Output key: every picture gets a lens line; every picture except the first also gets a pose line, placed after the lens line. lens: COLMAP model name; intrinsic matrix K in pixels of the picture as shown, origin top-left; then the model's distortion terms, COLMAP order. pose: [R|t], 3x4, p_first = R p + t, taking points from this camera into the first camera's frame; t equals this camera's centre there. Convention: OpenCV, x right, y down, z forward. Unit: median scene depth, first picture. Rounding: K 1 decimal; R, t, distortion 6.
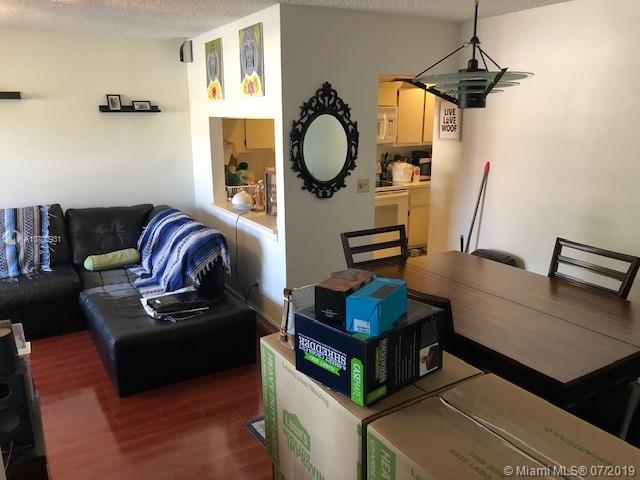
lens RADIAL K [[517.2, 0, 320.0], [0, 517.2, 240.0], [0, 0, 1]] dist [-0.002768, -0.003357]
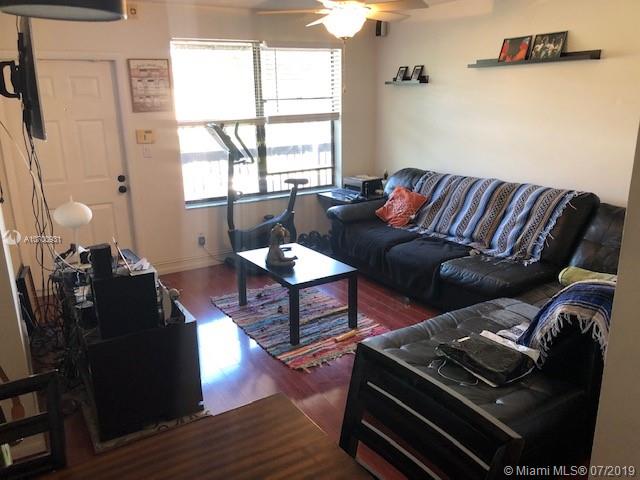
lens RADIAL K [[517.2, 0, 320.0], [0, 517.2, 240.0], [0, 0, 1]] dist [-0.002768, -0.003357]
pose [[0.004791, 0.273055, -0.961987, 0.272574], [-0.220934, 0.938514, 0.265292, -0.125648], [0.975277, 0.211265, 0.064824, 0.585282]]
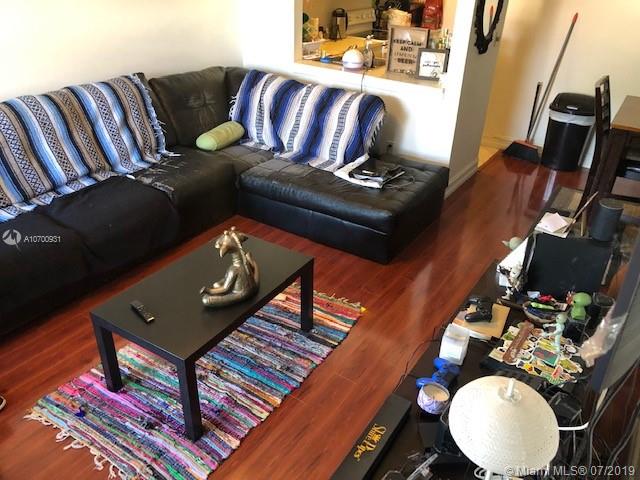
lens RADIAL K [[517.2, 0, 320.0], [0, 517.2, 240.0], [0, 0, 1]] dist [-0.002768, -0.003357]
pose [[0.905021, -0.179496, 0.385641, -0.640379], [0.062750, 0.953025, 0.296321, -0.044669], [-0.420714, -0.243978, 0.873770, 0.118249]]
